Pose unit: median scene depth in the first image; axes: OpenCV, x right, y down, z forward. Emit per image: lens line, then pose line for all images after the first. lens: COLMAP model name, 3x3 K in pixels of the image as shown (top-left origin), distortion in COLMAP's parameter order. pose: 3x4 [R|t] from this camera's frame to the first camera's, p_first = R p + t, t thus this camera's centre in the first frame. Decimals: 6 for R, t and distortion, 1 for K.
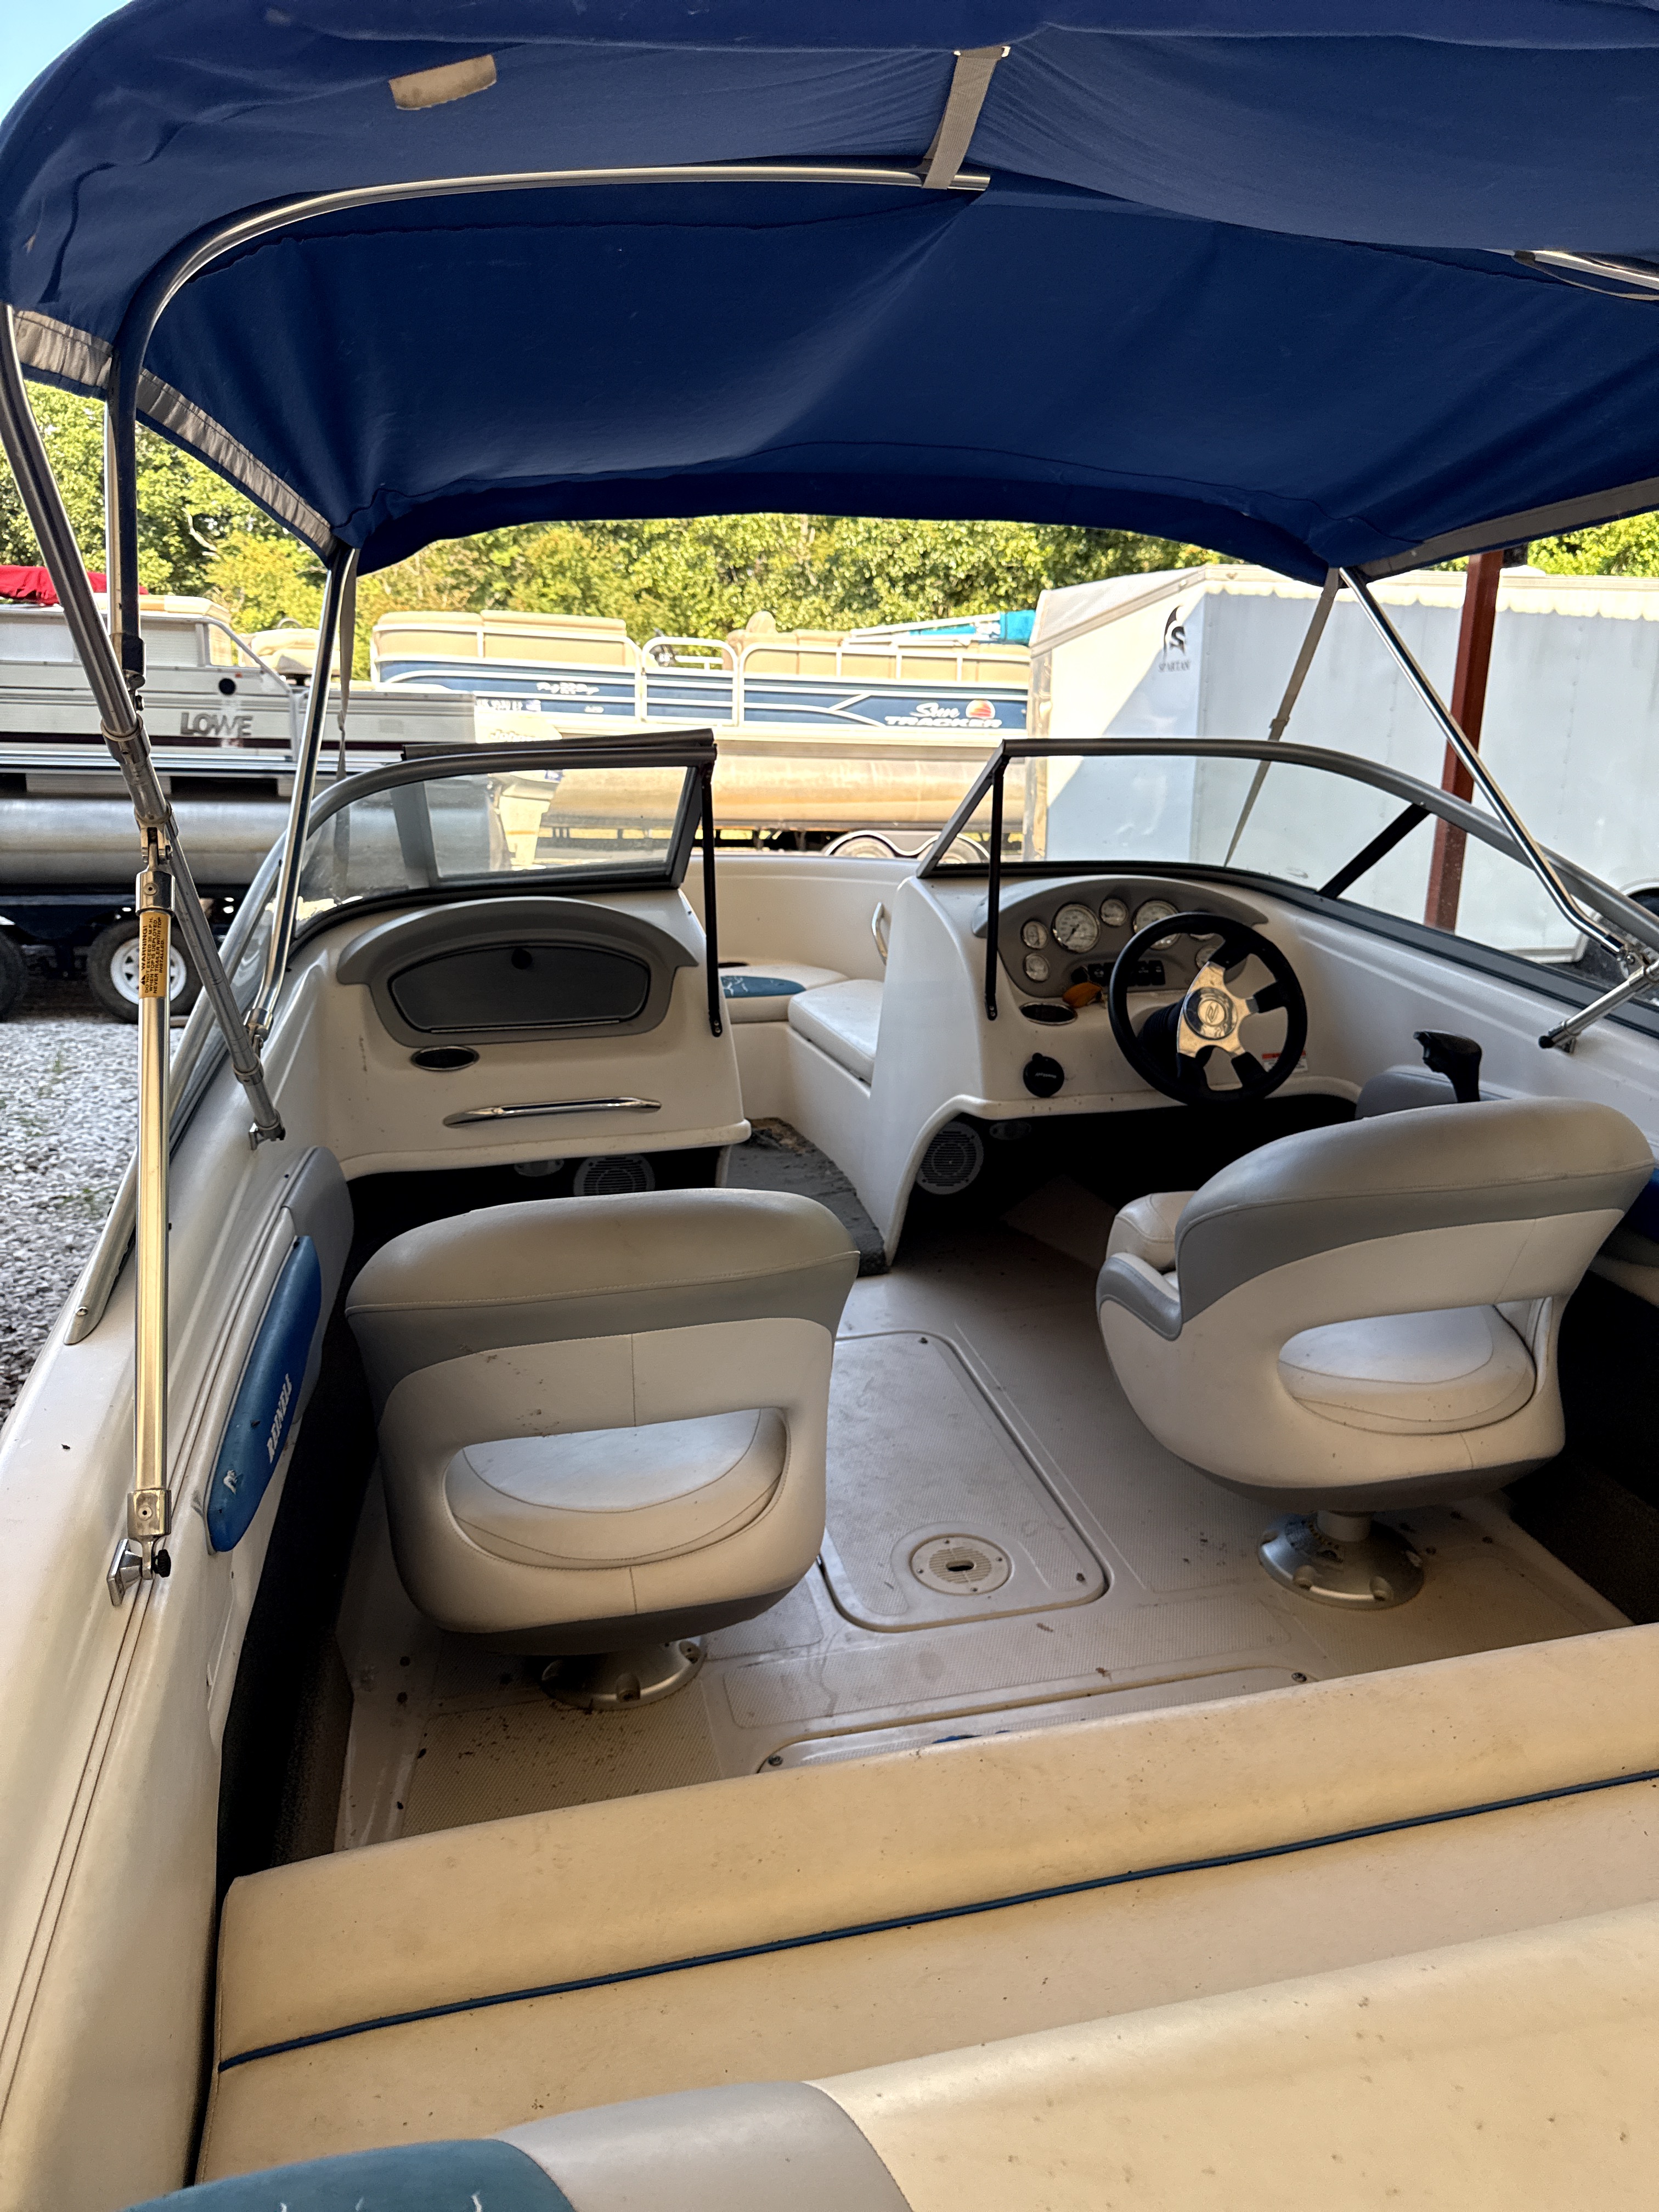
lens RADIAL K [[1582.9, 0, 829.5], [0, 1582.9, 1106.0], [0, 0, 1]] dist [0.010612, -0.002829]
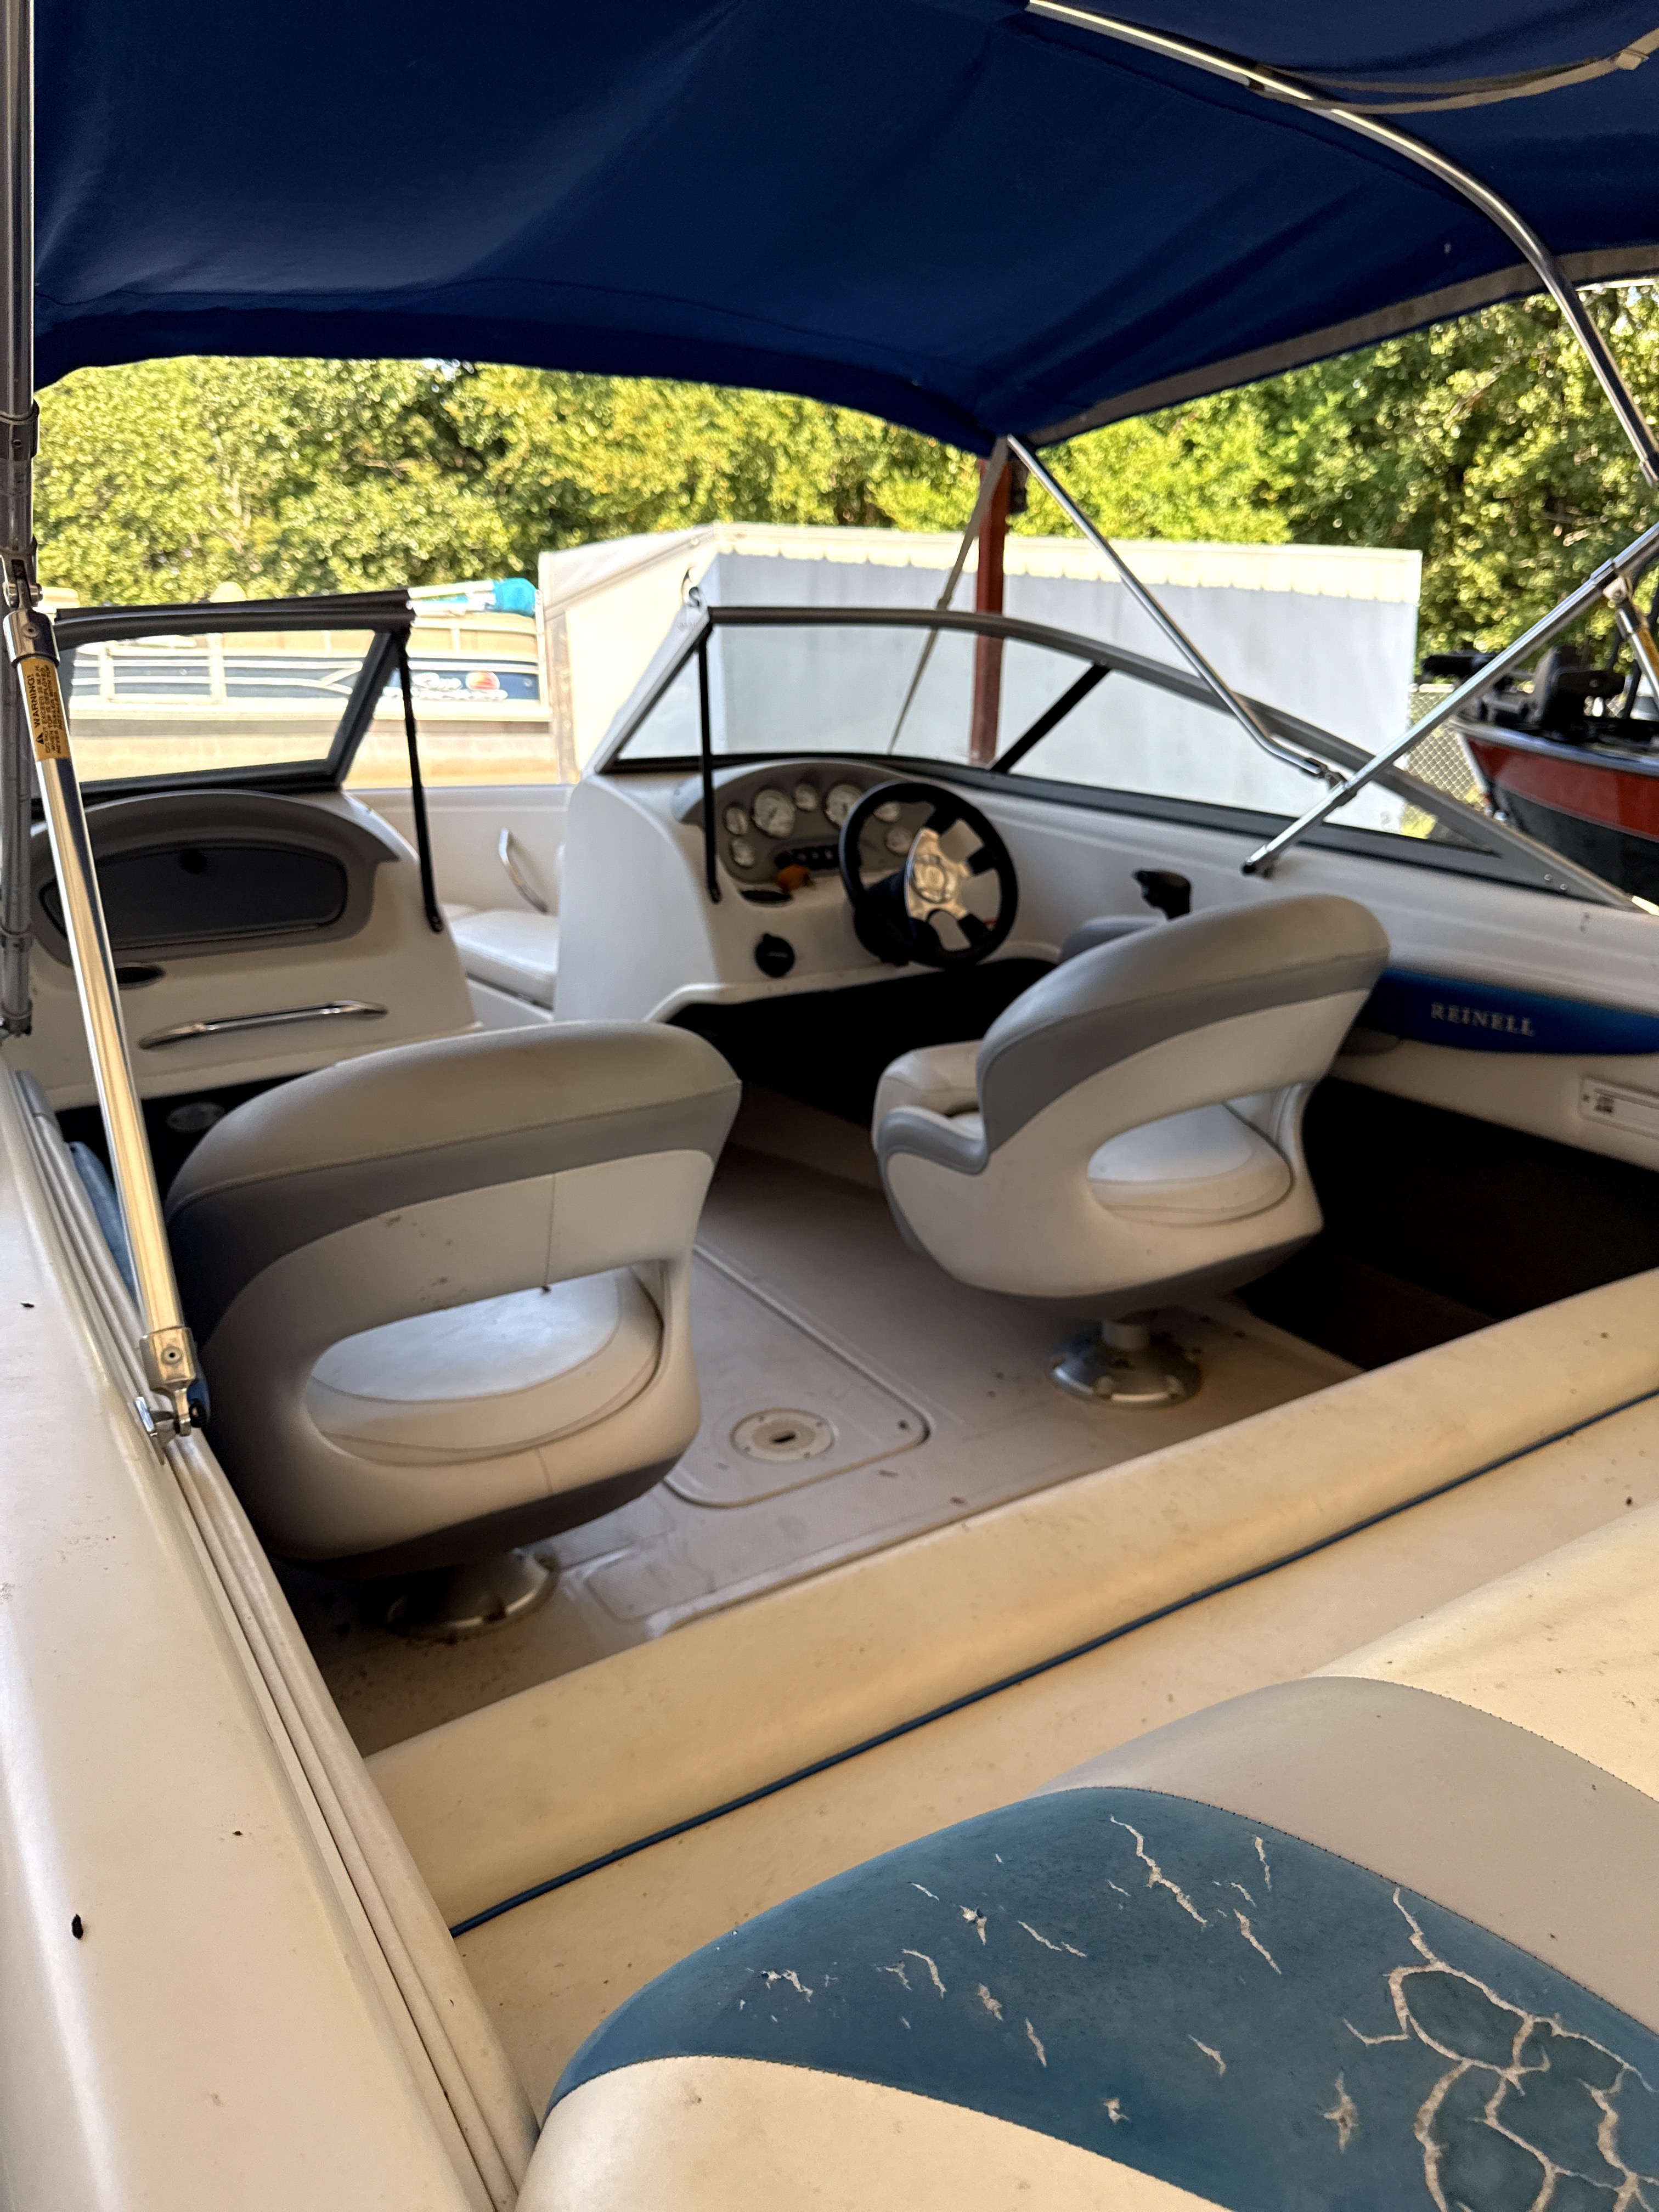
lens RADIAL K [[1572.9, 0, 860.0], [0, 1572.9, 1125.0], [0, 0, 1]] dist [0.064067, -0.146949]
pose [[0.944879, -0.108218, 0.309018, -0.139168], [0.101782, 0.994121, 0.036924, 0.059396], [-0.311197, -0.003436, 0.950339, 0.048247]]
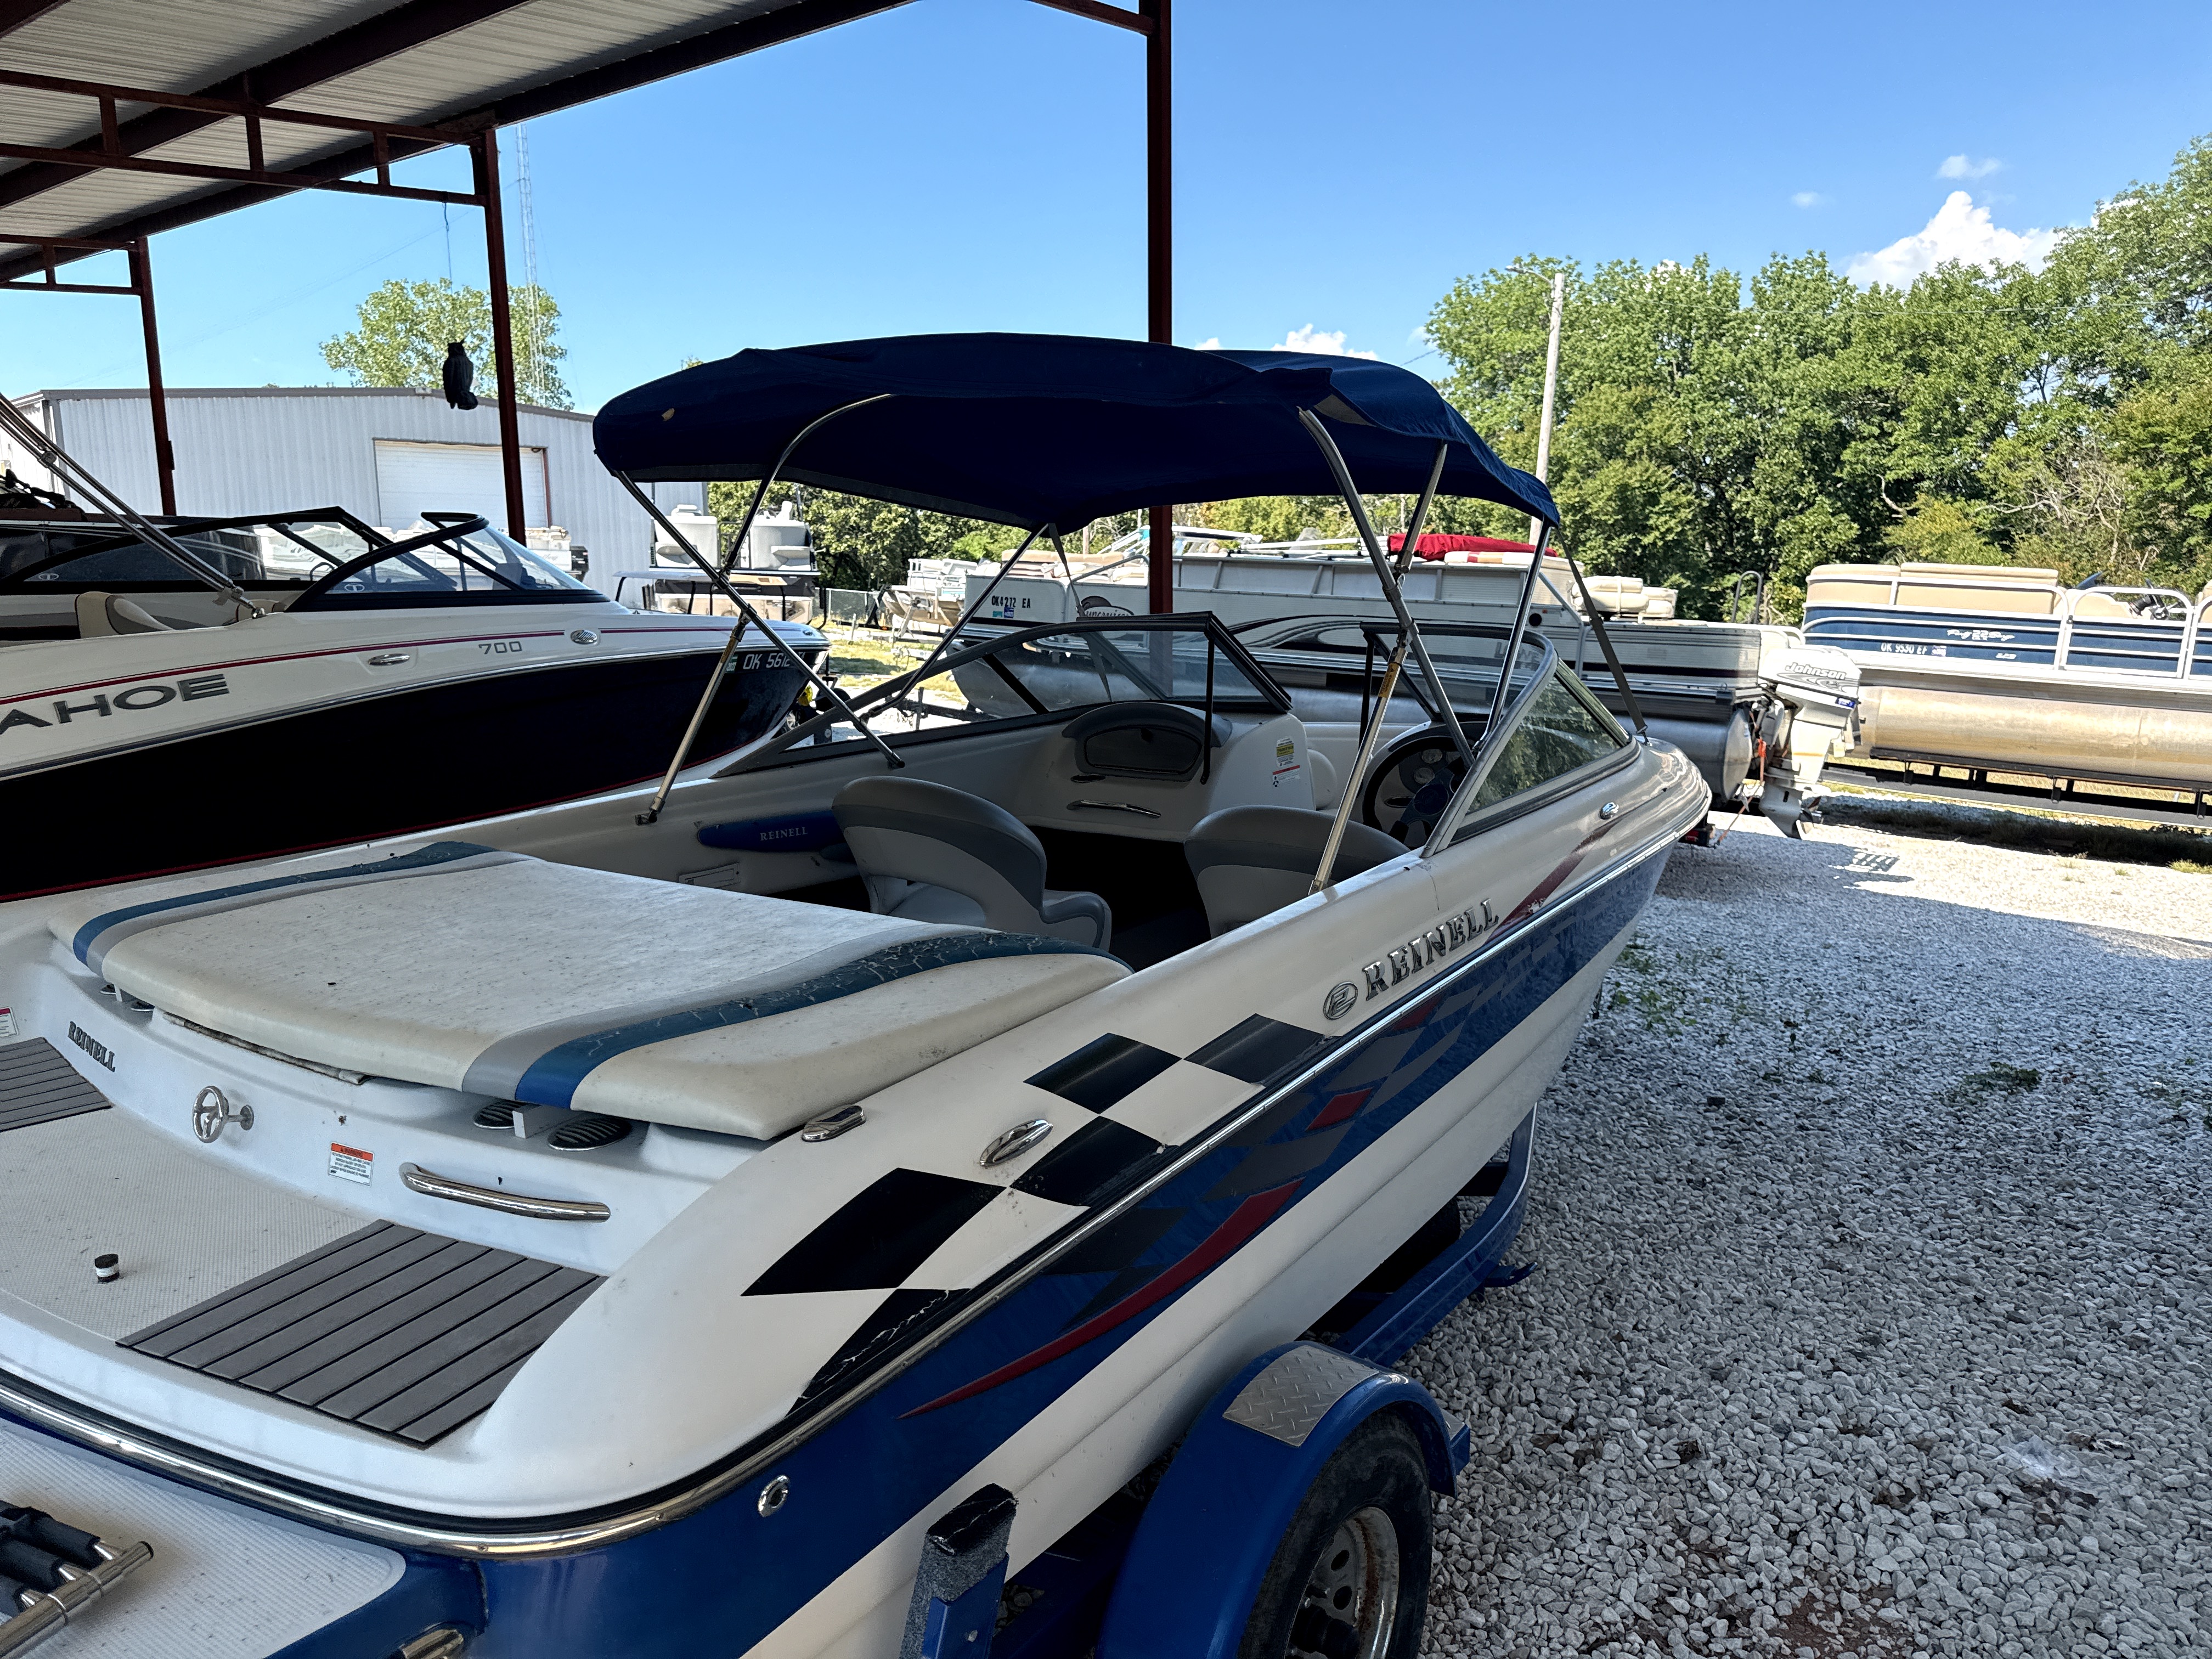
lens RADIAL K [[1582.9, 0, 992.8], [0, 1582.9, 824.7], [0, 0, 1]] dist [0.010612, -0.002829]
pose [[0.593429, 0.115892, -0.796499, 2.176772], [-0.231075, 0.972452, -0.030669, 0.225945], [0.771003, 0.202251, 0.603861, -0.520987]]
